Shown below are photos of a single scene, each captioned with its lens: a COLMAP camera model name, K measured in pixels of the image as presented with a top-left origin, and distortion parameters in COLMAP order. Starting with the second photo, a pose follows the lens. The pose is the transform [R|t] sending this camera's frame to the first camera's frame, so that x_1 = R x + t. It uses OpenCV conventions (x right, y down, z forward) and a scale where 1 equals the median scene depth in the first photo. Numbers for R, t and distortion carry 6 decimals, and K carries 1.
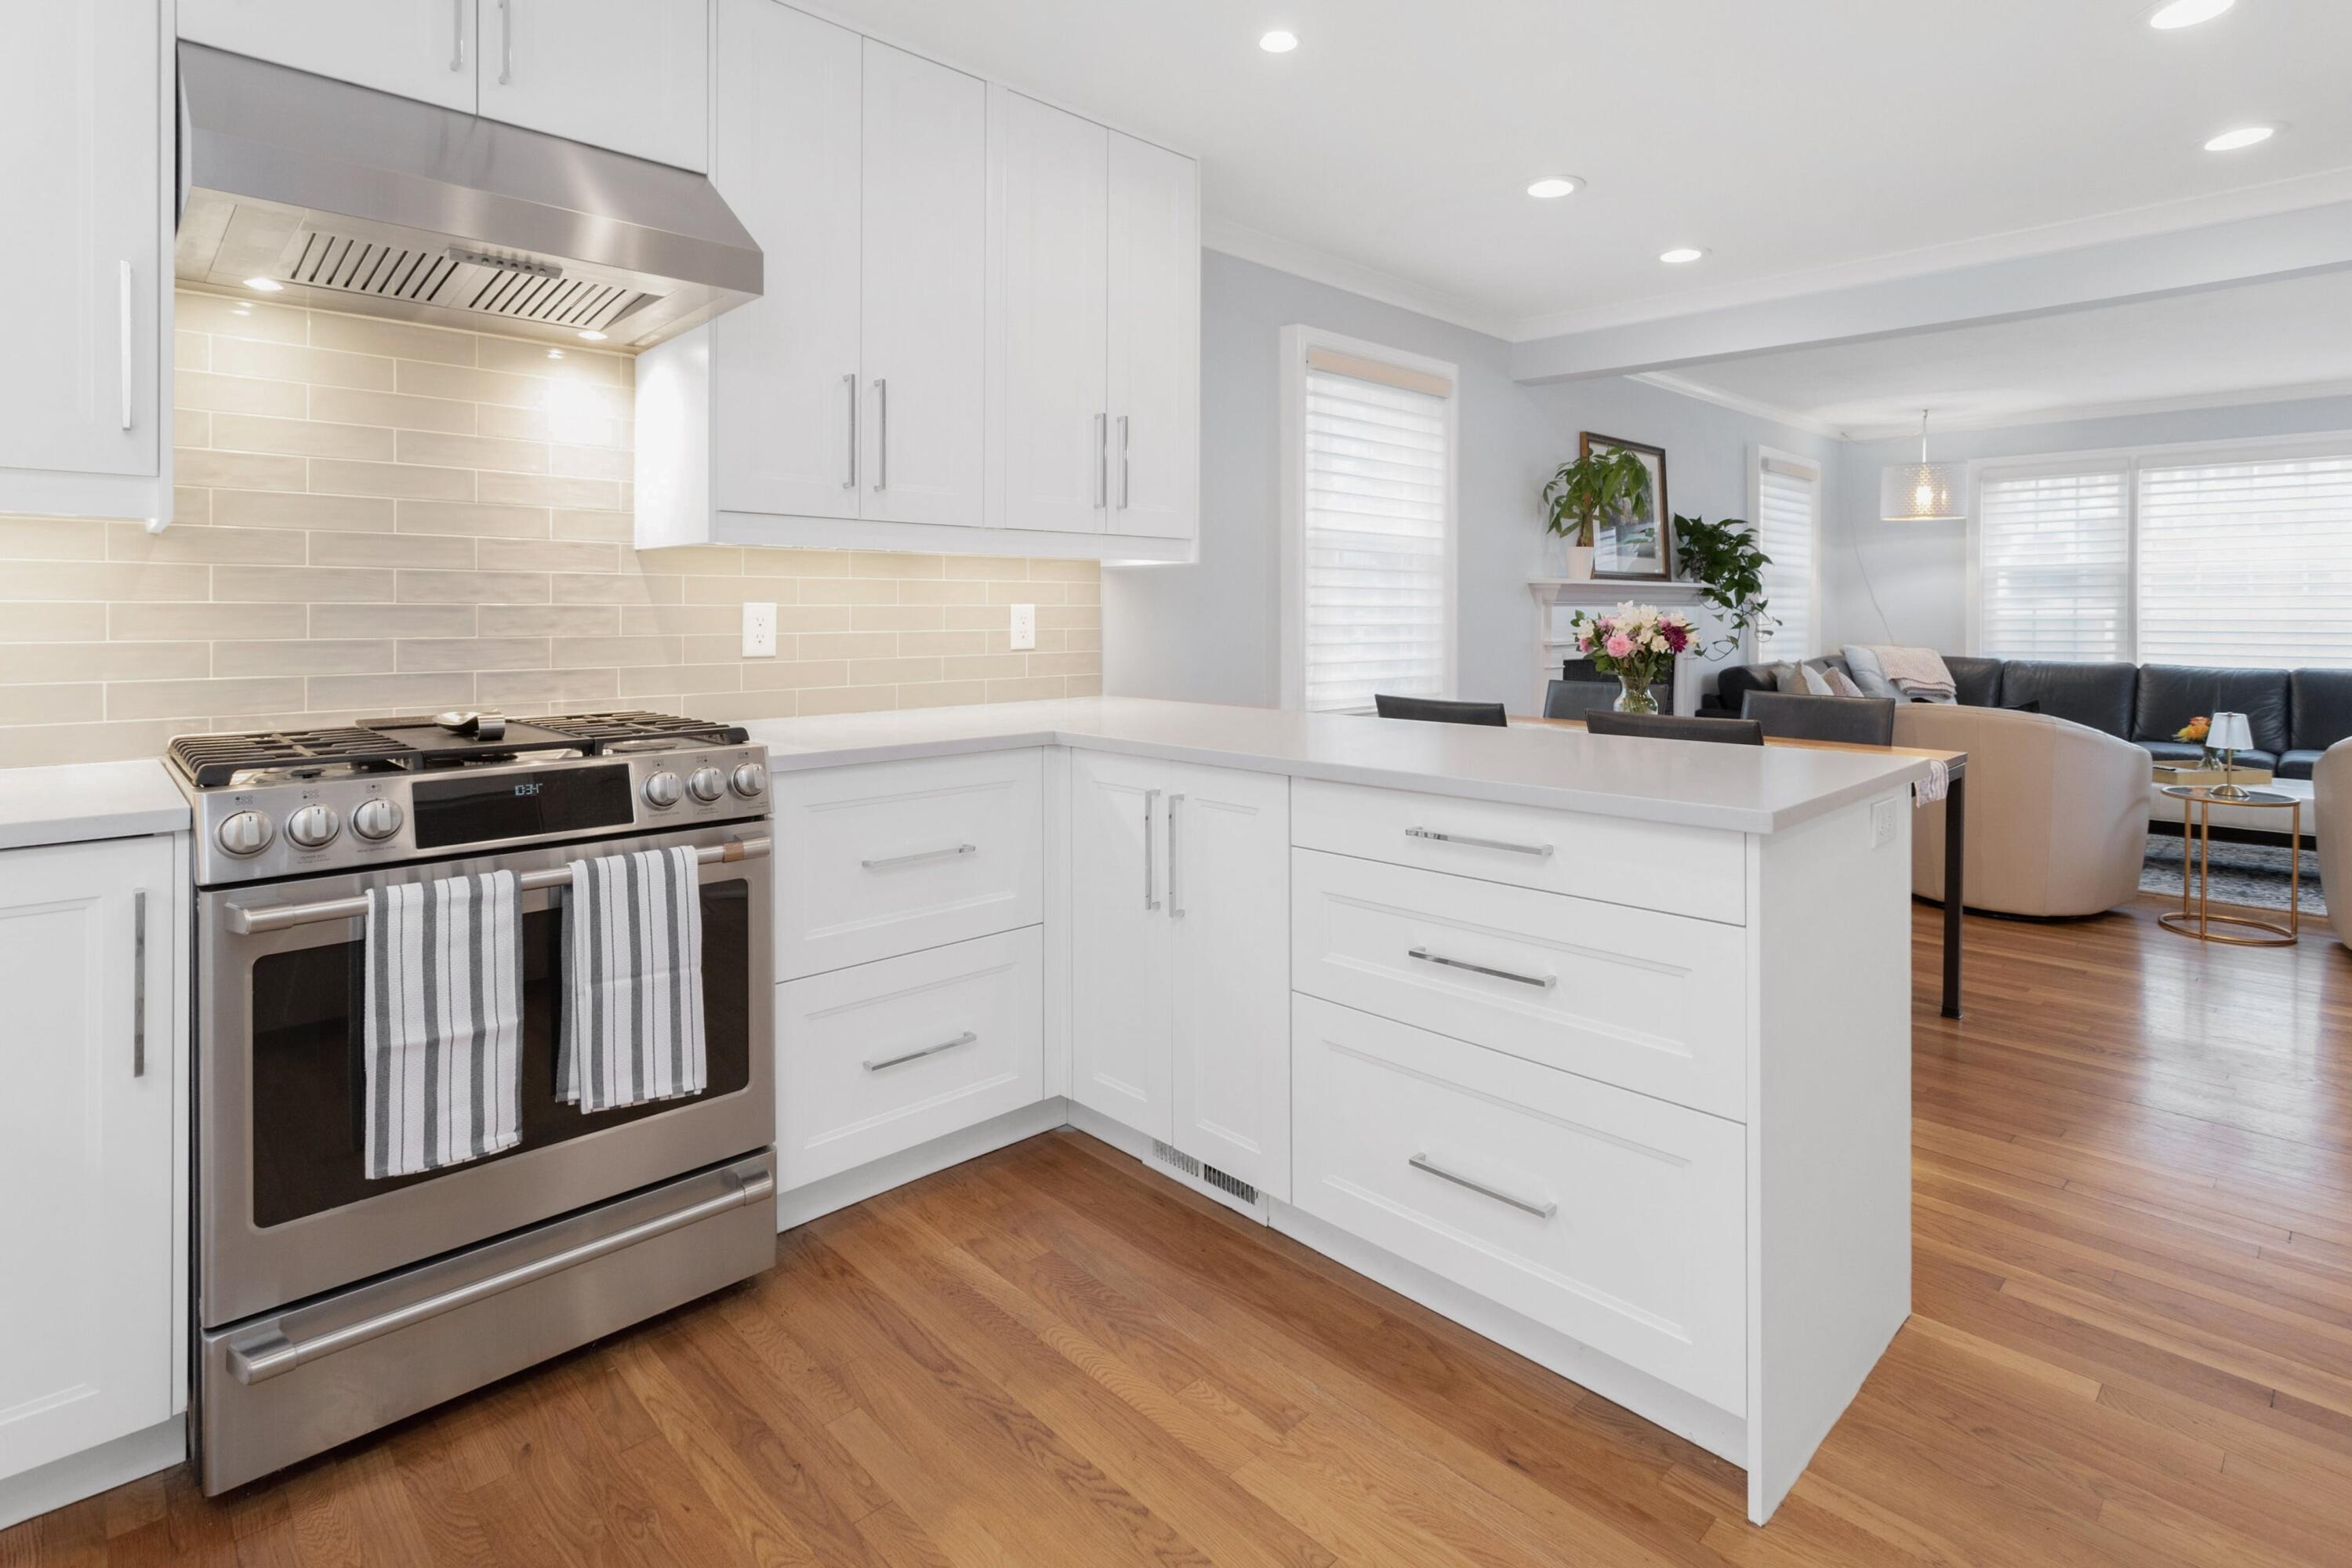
lens RADIAL K [[1178.1, 0, 1217.0], [0, 1178.1, 619.3], [0, 0, 1]] dist [0.002964, 0.000193]
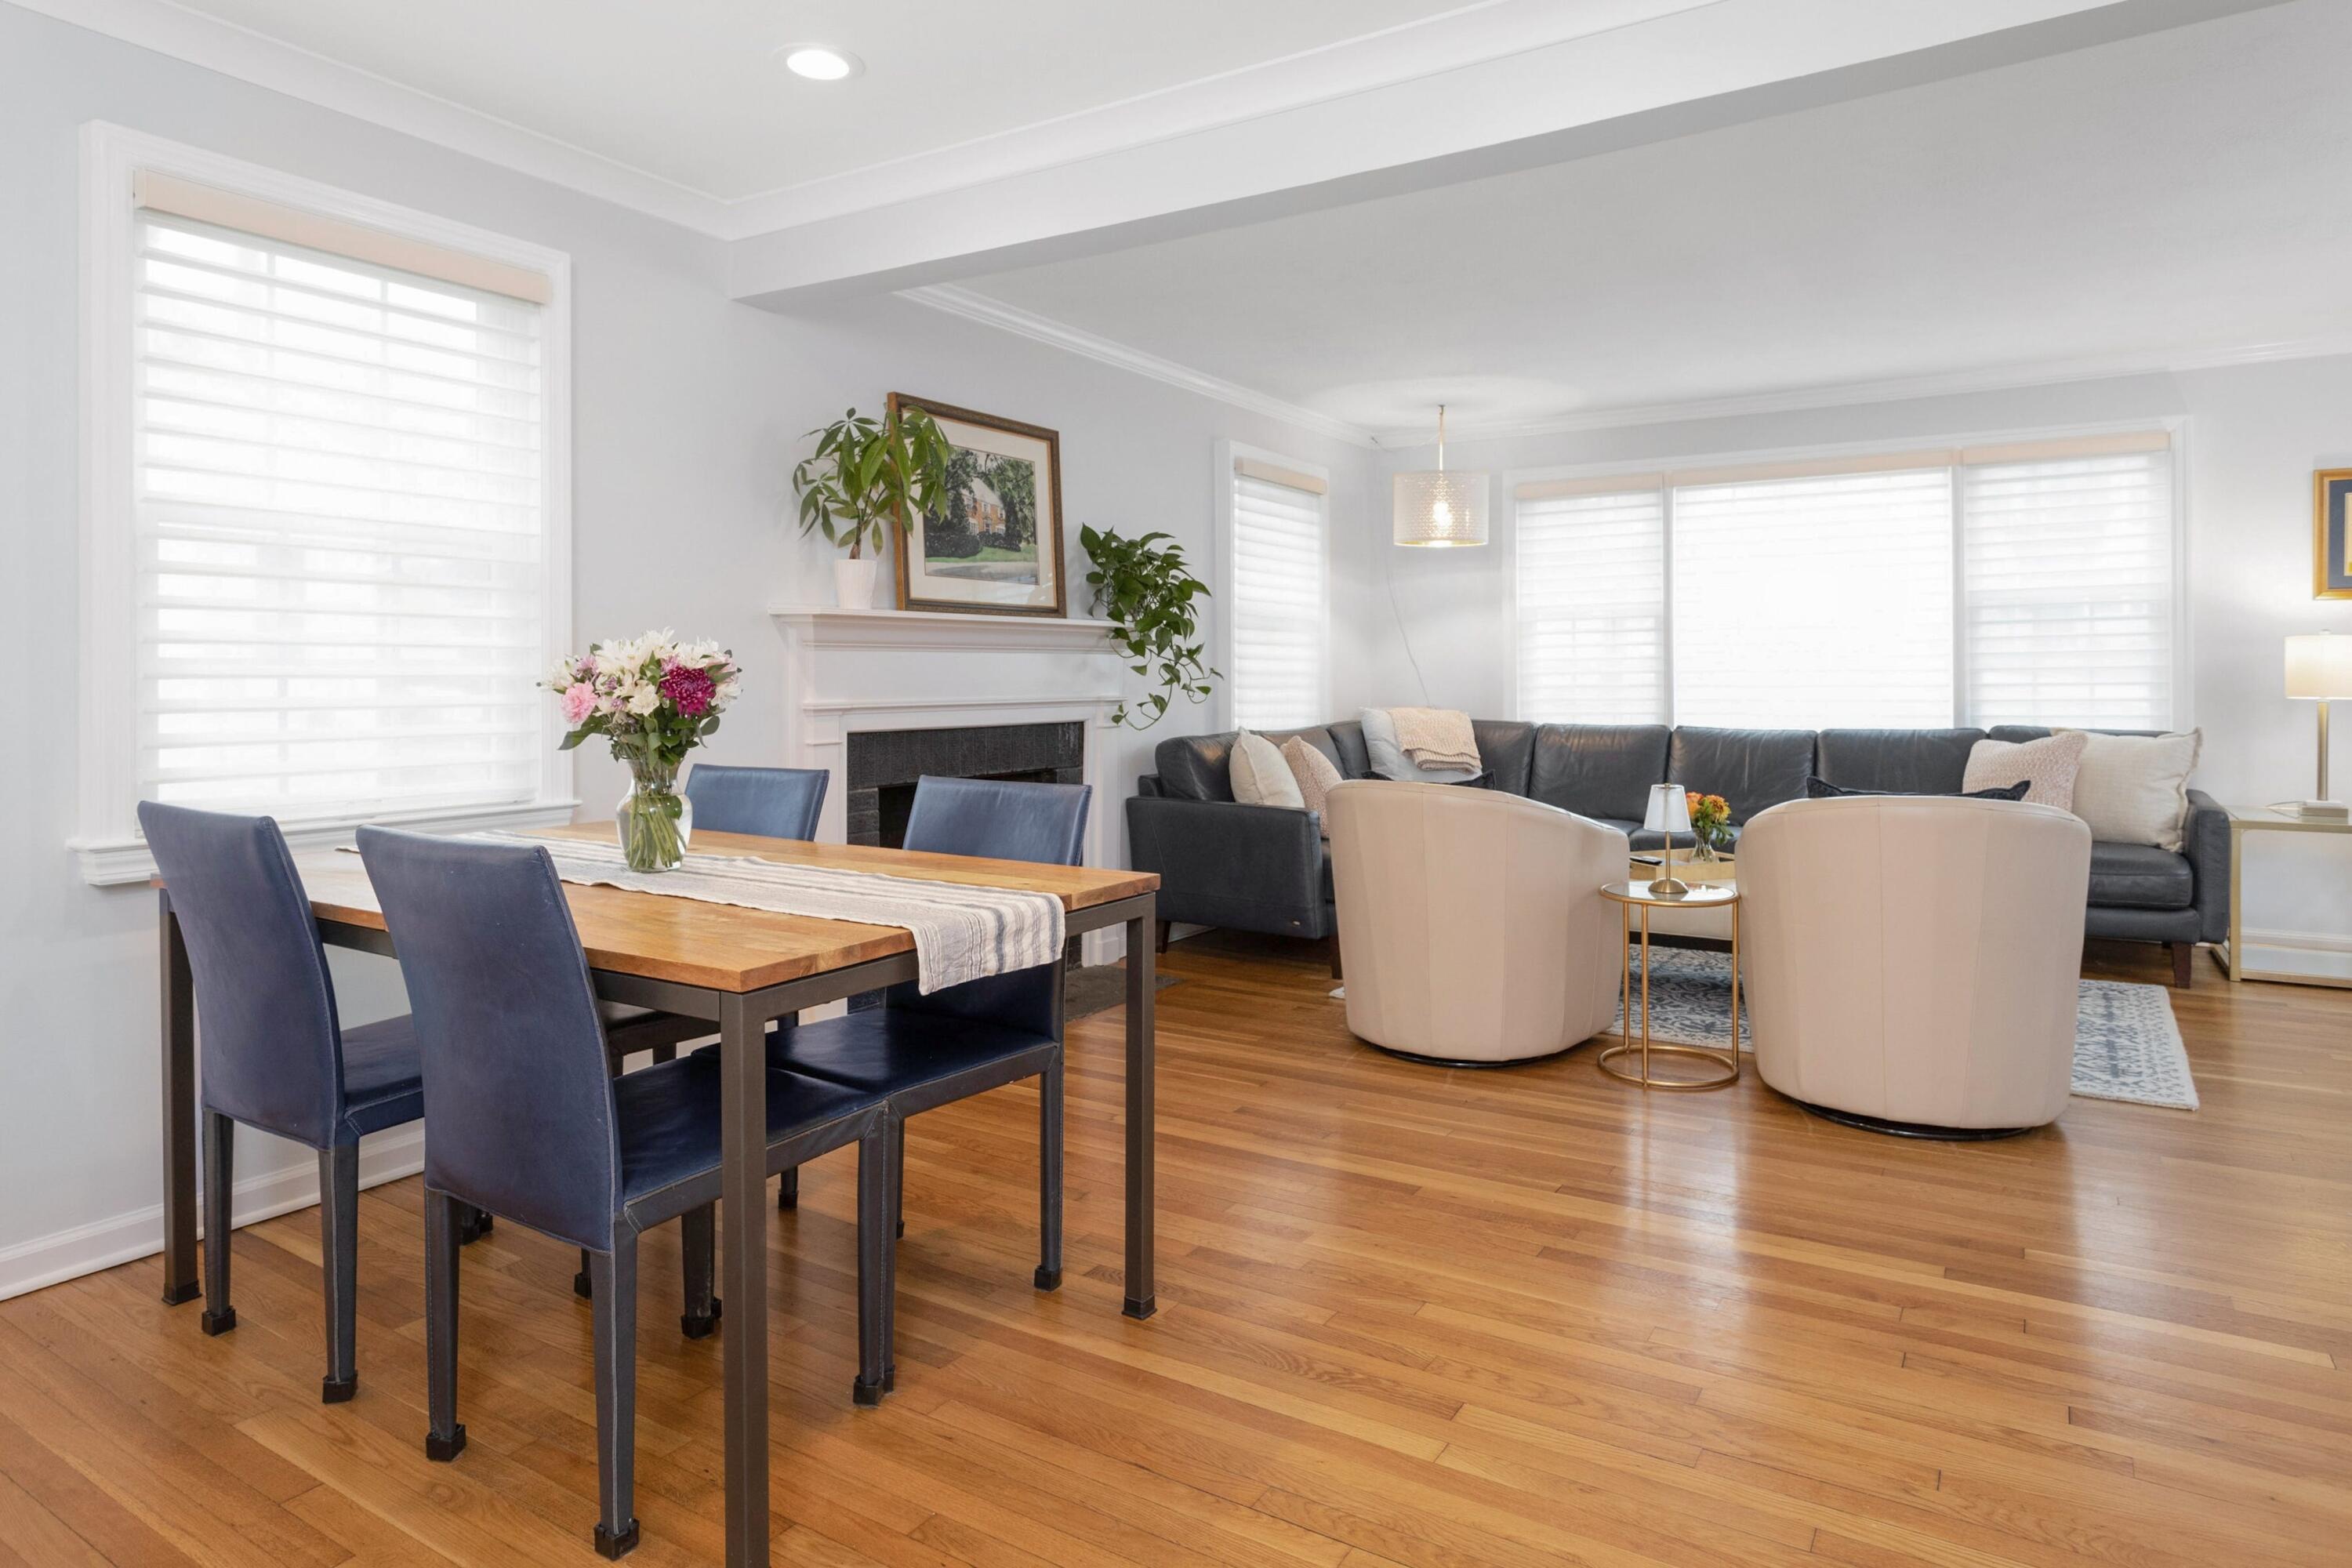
lens RADIAL K [[1450.7, 0, 1214.4], [0, 1450.7, 677.0], [0, 0, 1]] dist [-0.003500, 0.001562]
pose [[0.964996, -0.005541, 0.262205, 0.236011], [0.007305, 0.999957, -0.005754, 0.008557], [-0.262162, 0.007468, 0.964995, 0.131610]]
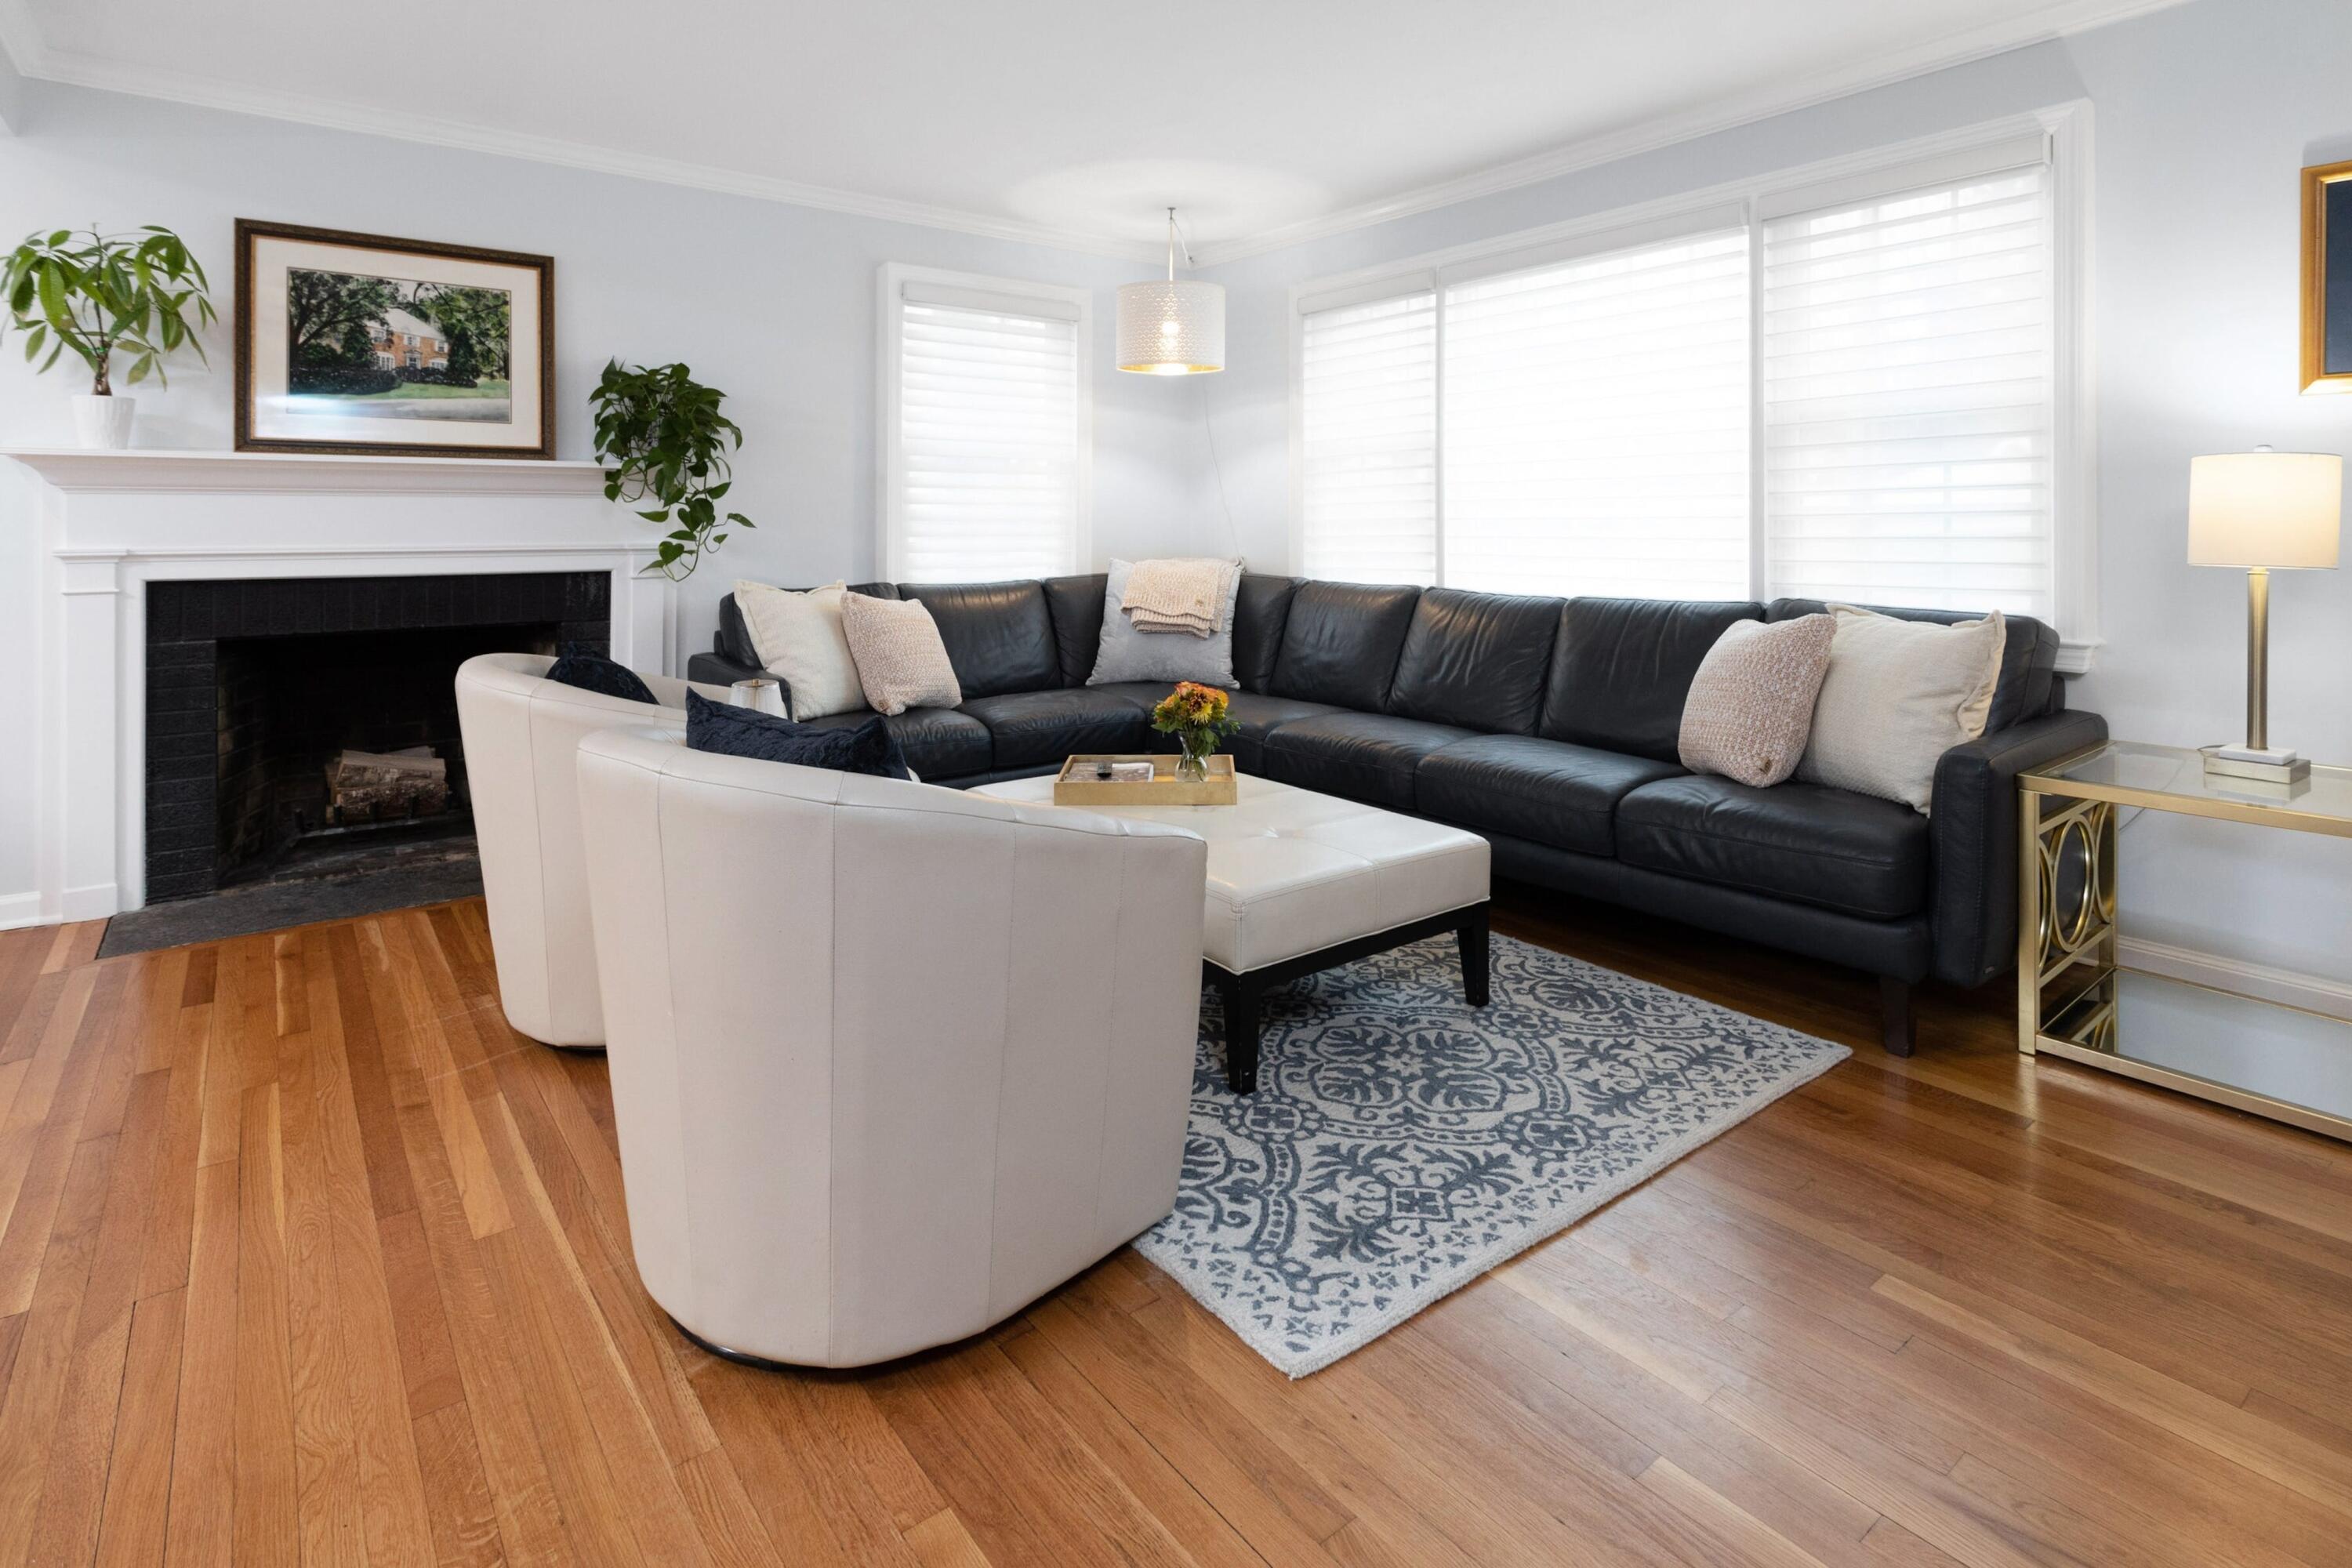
lens RADIAL K [[1225.7, 0, 1227.2], [0, 1225.7, 526.4], [0, 0, 1]] dist [-0.001936, 0.000307]
pose [[0.994948, -0.002897, -0.100346, 0.803406], [0.002397, 0.999984, -0.005103, 0.009243], [0.100359, 0.004837, 0.994940, 0.352709]]
